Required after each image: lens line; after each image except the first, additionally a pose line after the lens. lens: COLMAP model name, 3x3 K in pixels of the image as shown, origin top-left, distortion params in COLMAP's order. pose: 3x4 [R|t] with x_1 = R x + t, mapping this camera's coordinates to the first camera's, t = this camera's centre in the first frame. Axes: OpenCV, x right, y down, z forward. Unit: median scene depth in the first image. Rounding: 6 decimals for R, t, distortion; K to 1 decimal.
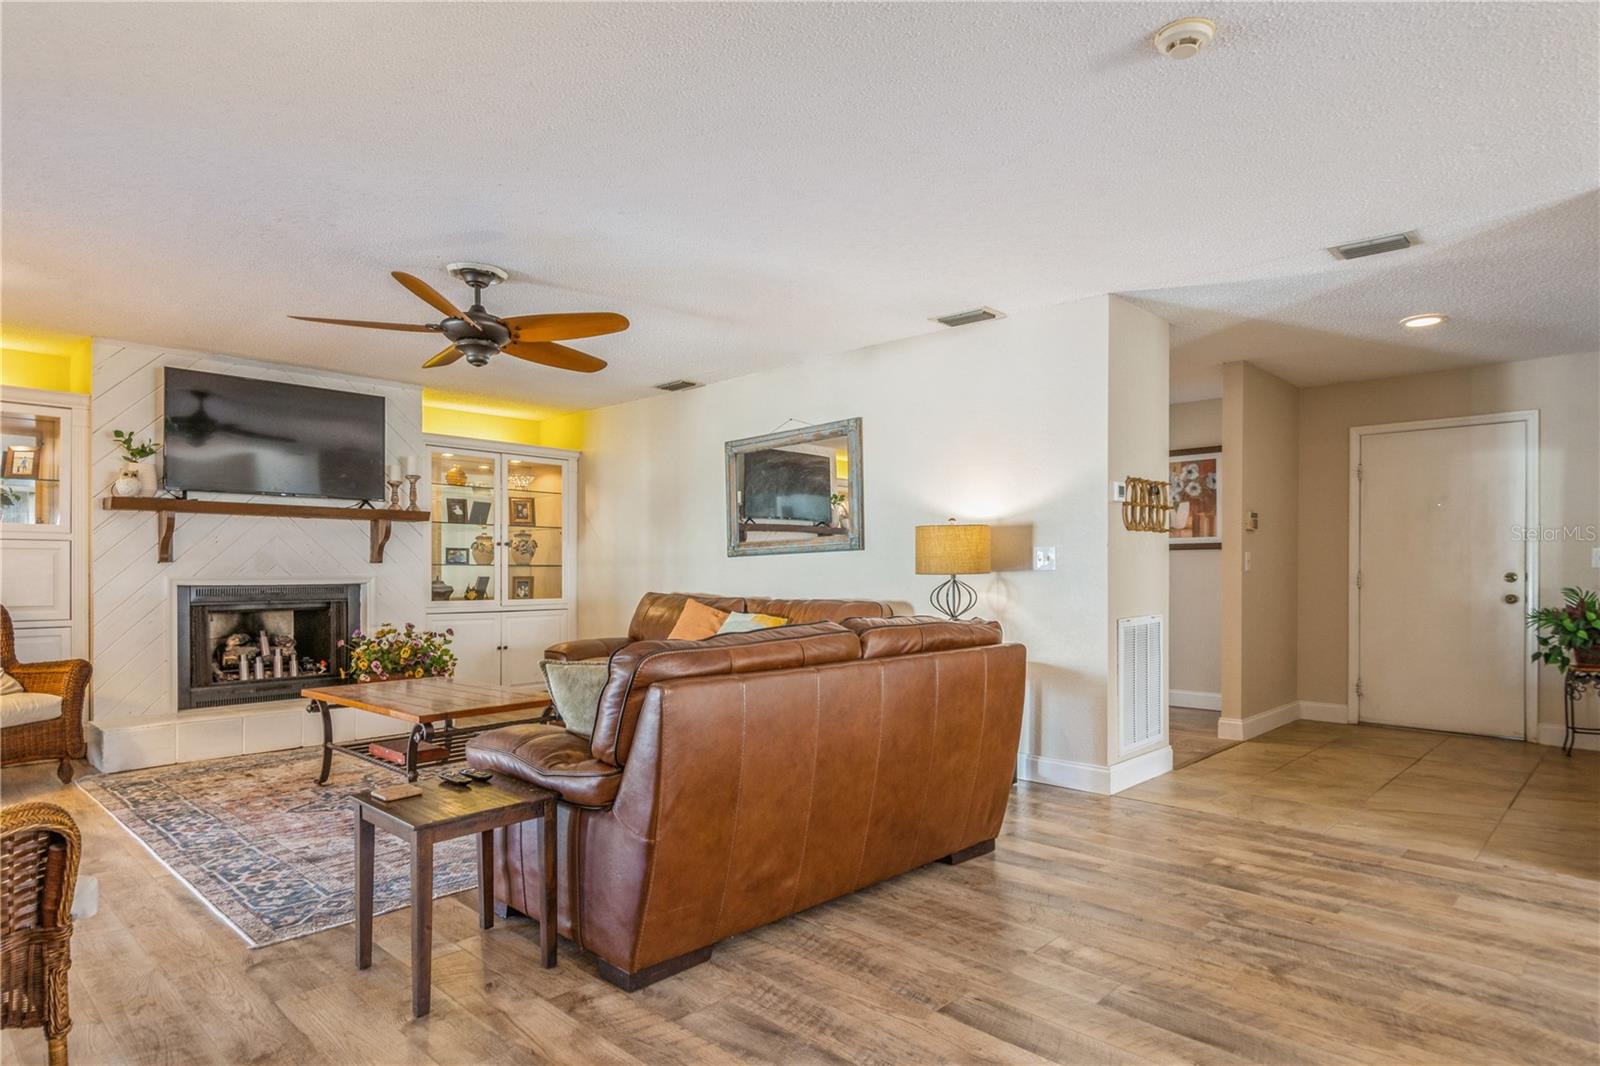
lens RADIAL K [[890.8, 0, 818.7], [0, 890.8, 567.6], [0, 0, 1]] dist [0.009643, -0.000625]
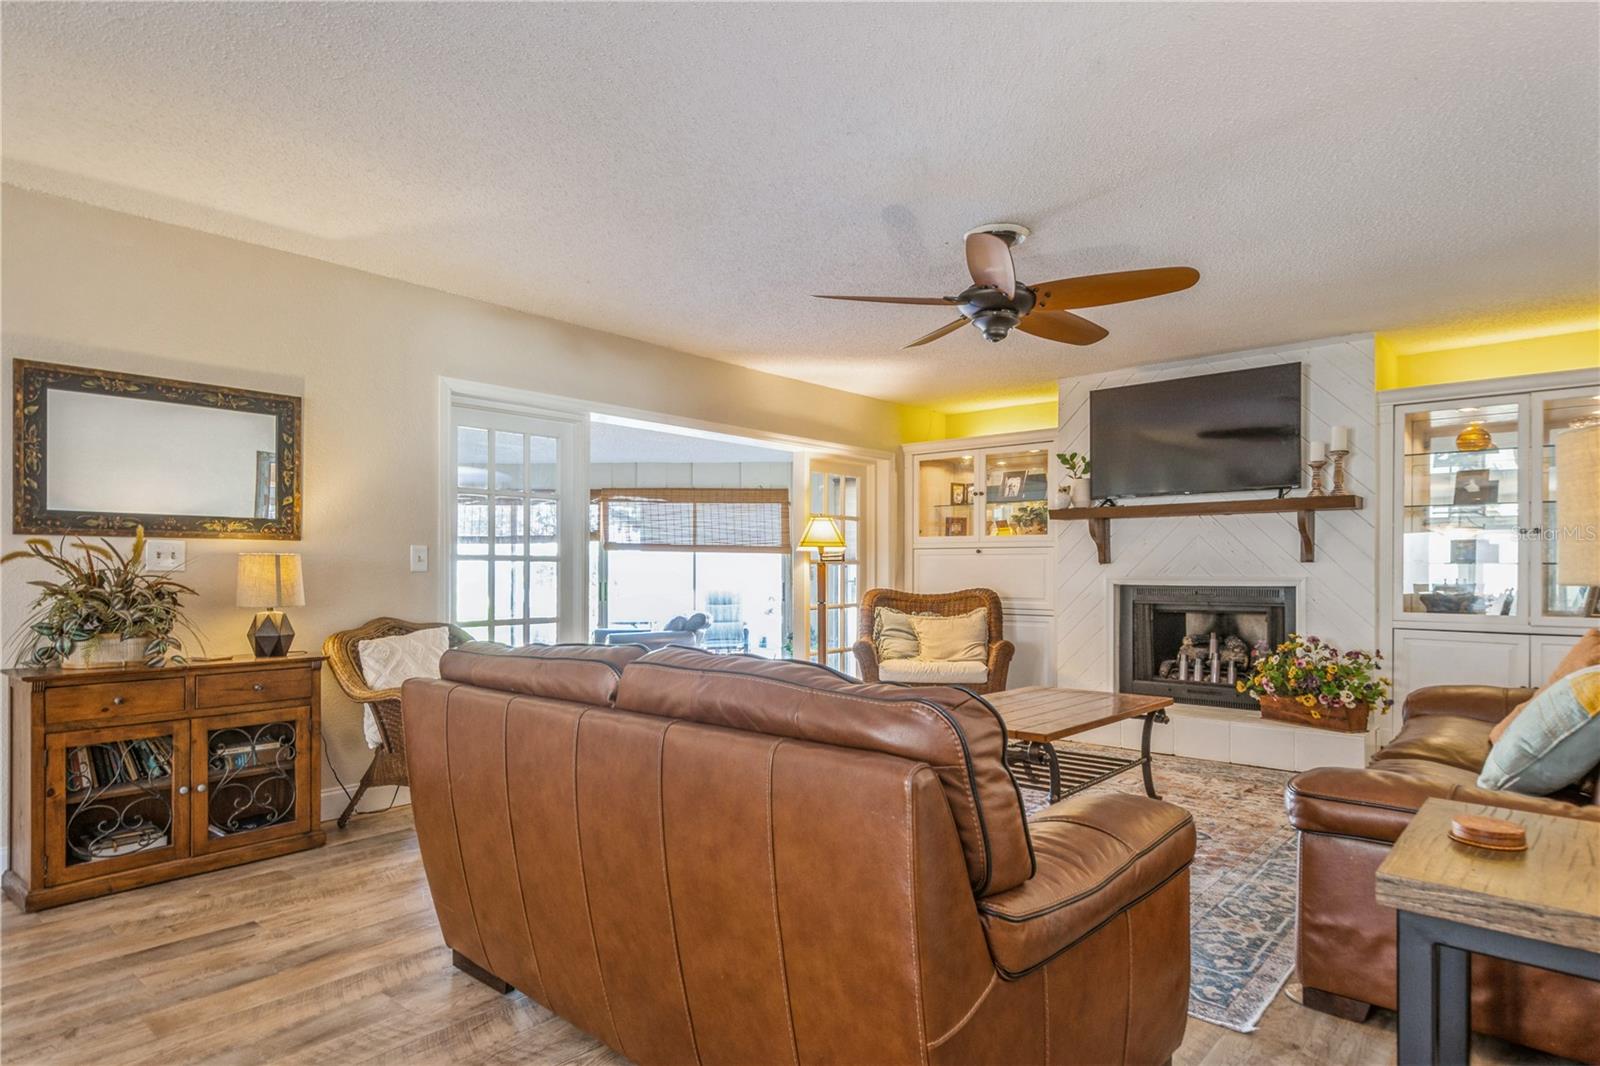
lens RADIAL K [[890.8, 0, 818.7], [0, 890.8, 567.6], [0, 0, 1]] dist [0.009643, -0.000625]
pose [[0.045699, -0.002501, -0.998952, 0.357982], [0.002955, 0.999993, -0.002369, 0.000660], [0.998951, -0.002844, 0.045706, 0.562759]]
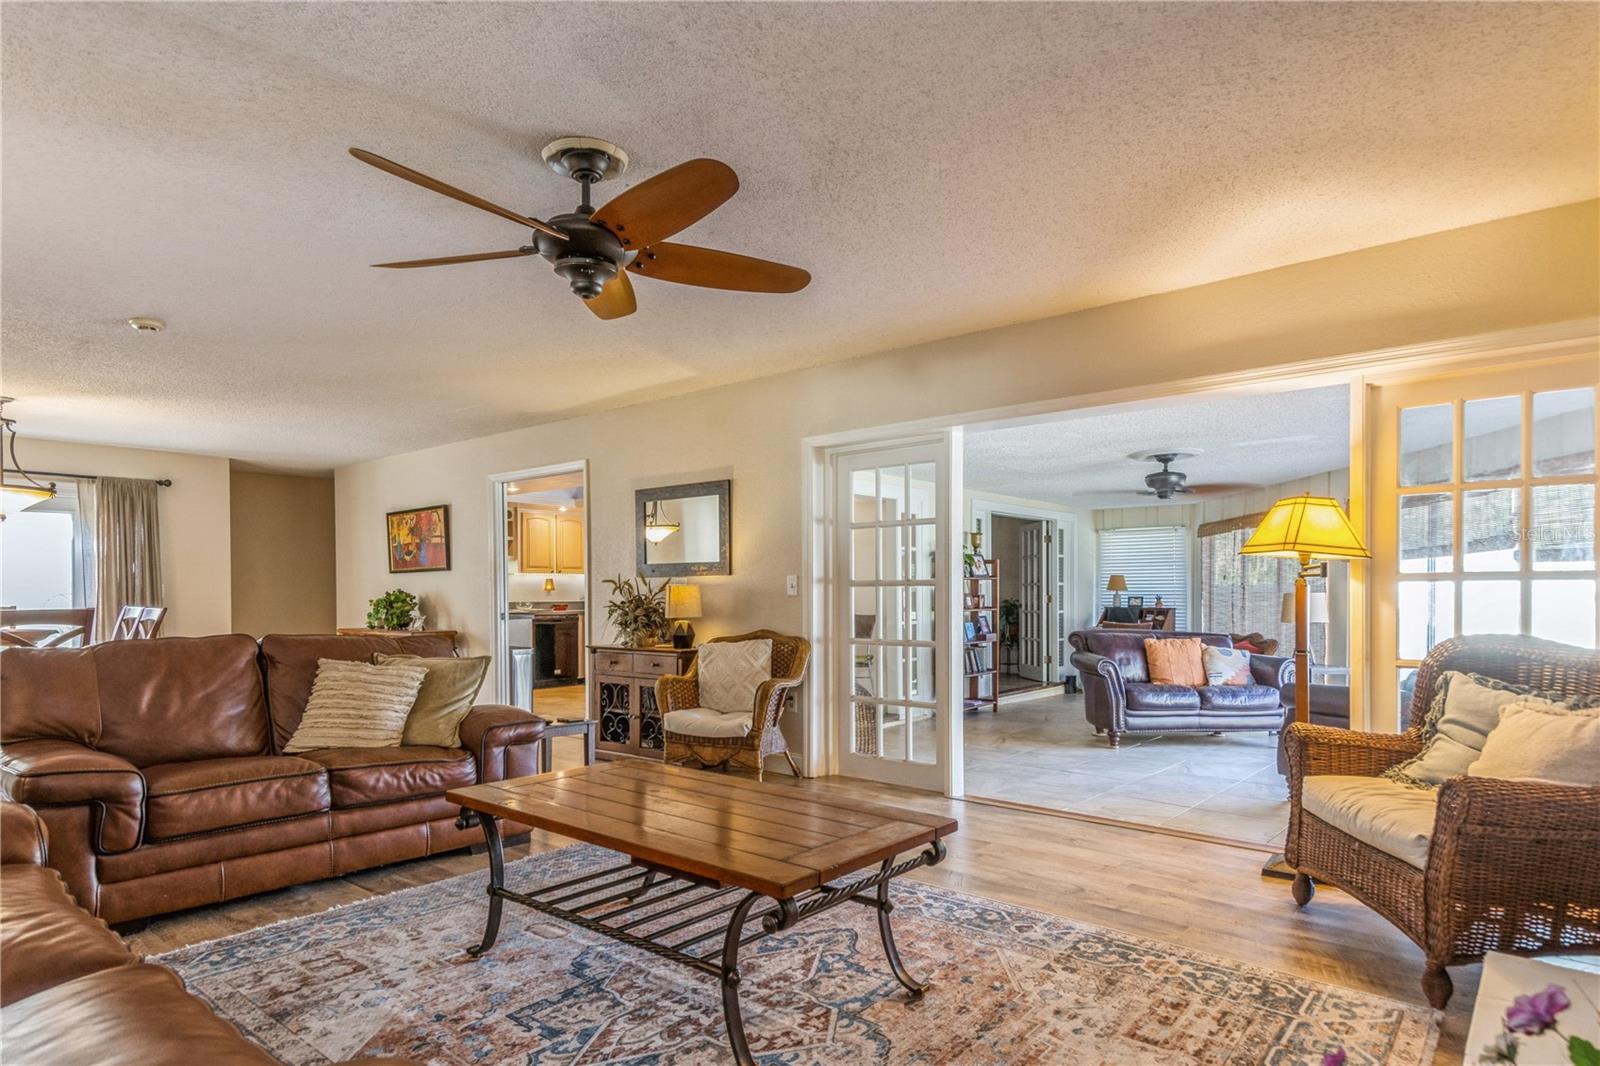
lens RADIAL K [[902.2, 0, 818.7], [0, 902.2, 606.0], [0, 0, 1]] dist [0.023044, -0.002111]
pose [[-0.998112, 0.003924, -0.061295, -0.371762], [0.003327, 0.999946, 0.009836, 0.002864], [0.061330, 0.009614, -0.998071, 1.228022]]
